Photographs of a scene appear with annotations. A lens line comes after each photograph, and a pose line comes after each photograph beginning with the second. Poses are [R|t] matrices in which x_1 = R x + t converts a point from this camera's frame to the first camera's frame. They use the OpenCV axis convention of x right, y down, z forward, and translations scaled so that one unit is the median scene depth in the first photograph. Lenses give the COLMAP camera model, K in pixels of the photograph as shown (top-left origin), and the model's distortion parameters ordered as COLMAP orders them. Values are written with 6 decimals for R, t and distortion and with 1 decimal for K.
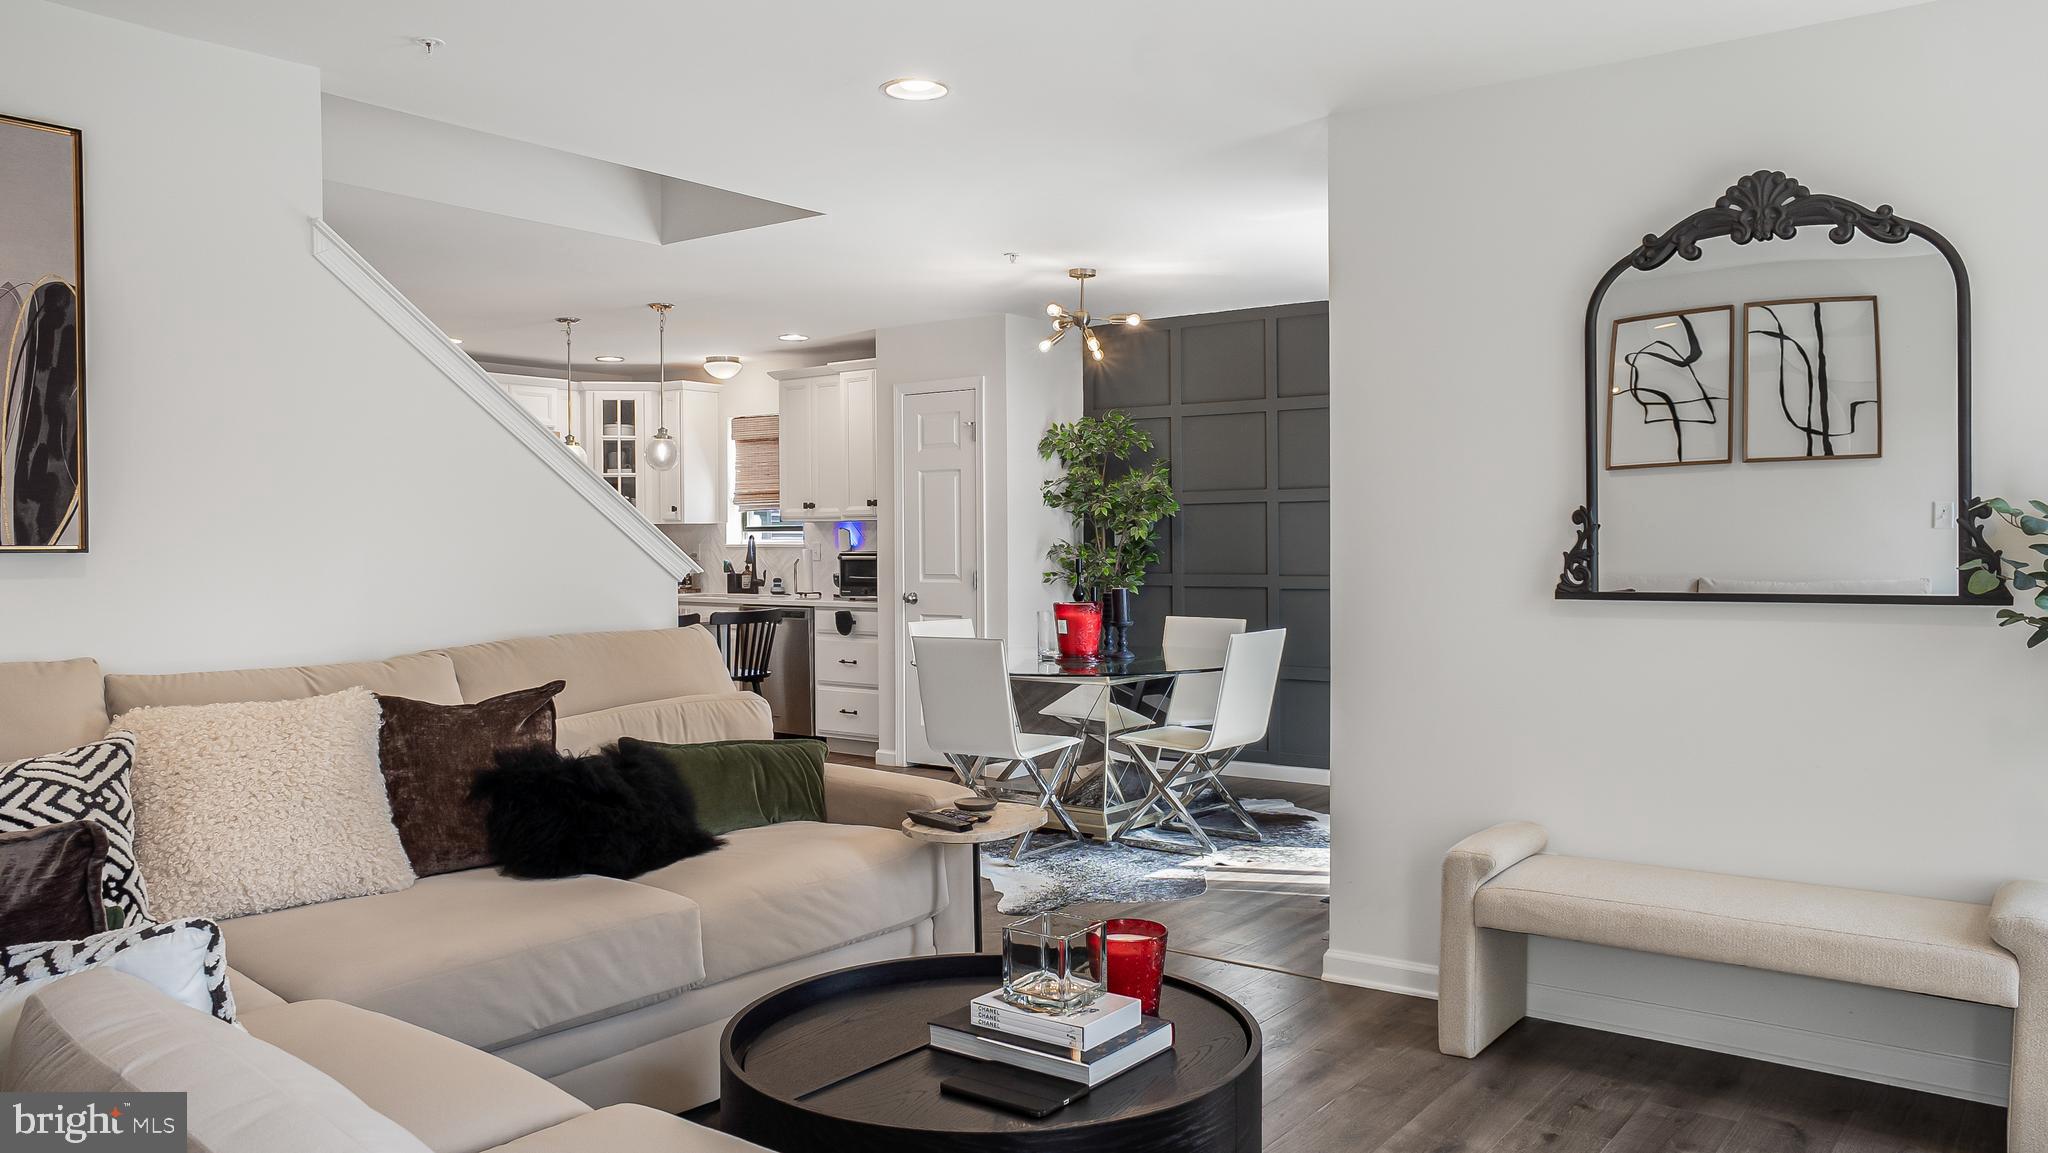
lens RADIAL K [[1514.8, 0, 1024.0], [0, 1514.8, 576.5], [0, 0, 1]] dist [-0.003587, -0.000433]
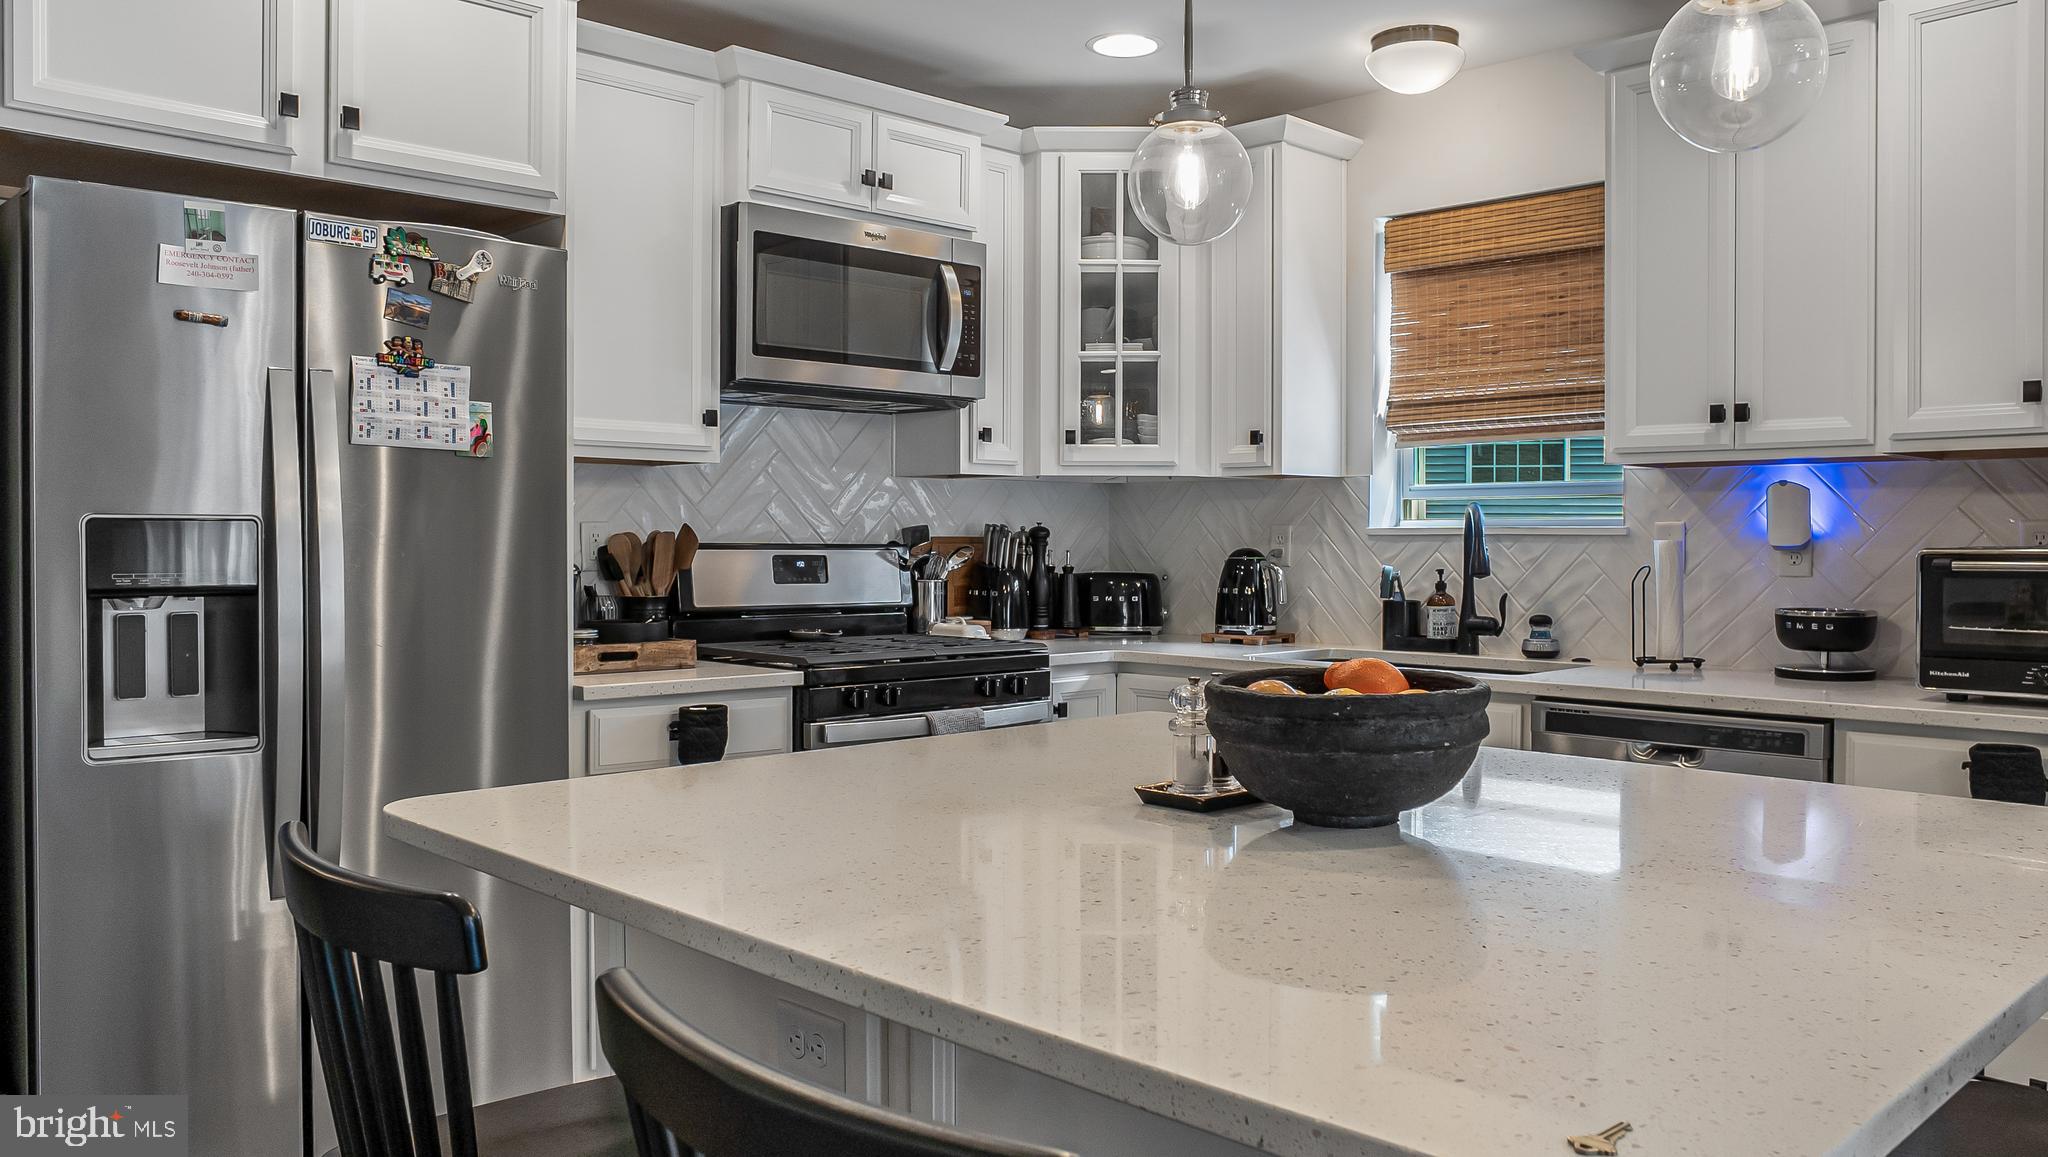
lens RADIAL K [[1578.5, 0, 1034.1], [0, 1578.5, 545.4], [0, 0, 1]] dist [-0.048347, 0.001574]
pose [[0.988748, 0.009051, -0.149313, -0.280222], [-0.012109, 0.999735, -0.019587, -0.008815], [0.149097, 0.021174, 0.988596, 0.714025]]
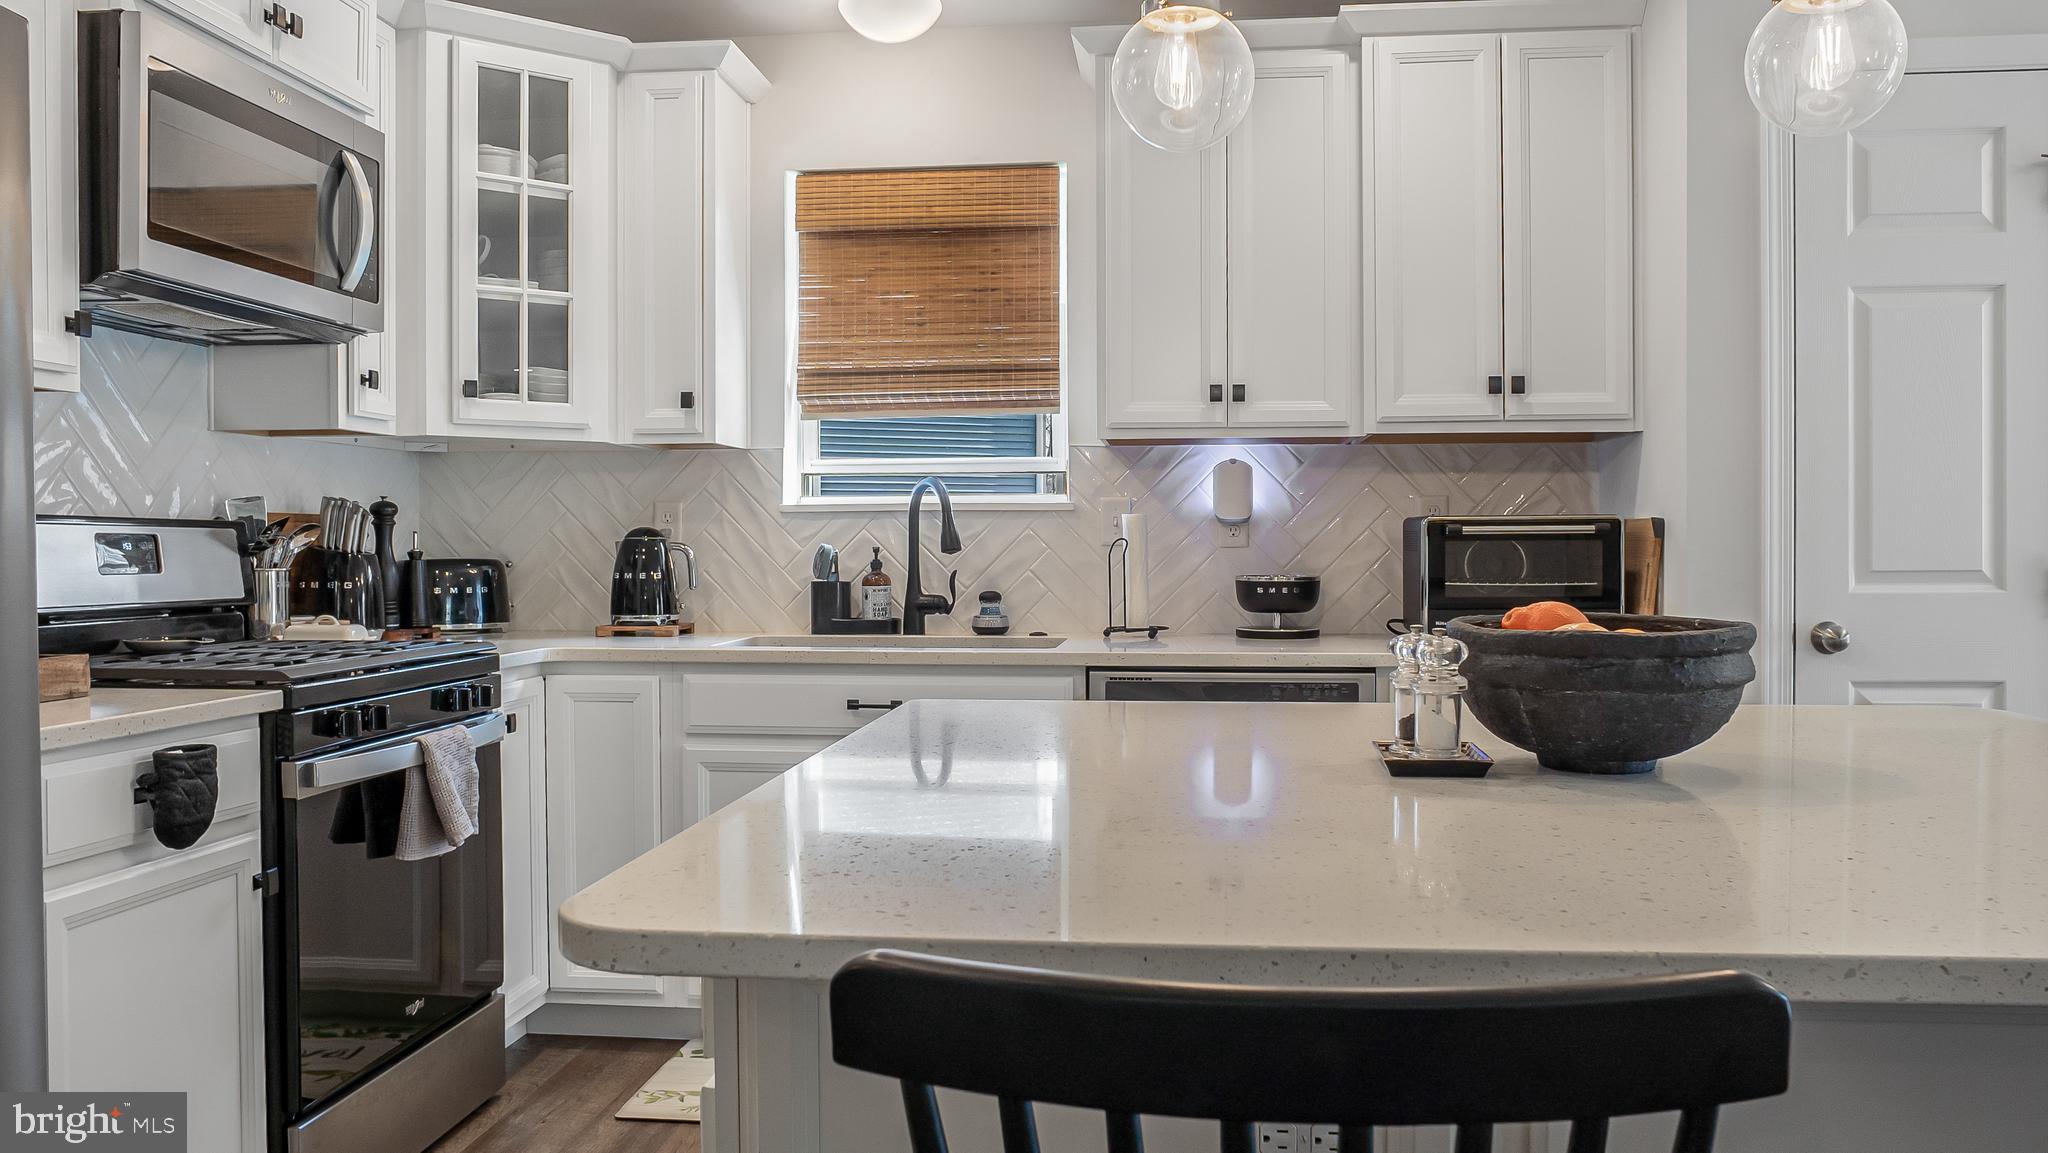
lens RADIAL K [[1581.5, 0, 1054.7], [0, 1581.5, 571.5], [0, 0, 1]] dist [-0.102534, 0.136947]
pose [[0.852966, -0.007228, 0.521917, -0.433536], [0.012059, 0.999910, -0.005859, -0.001629], [-0.521828, 0.011291, 0.852976, 0.793018]]
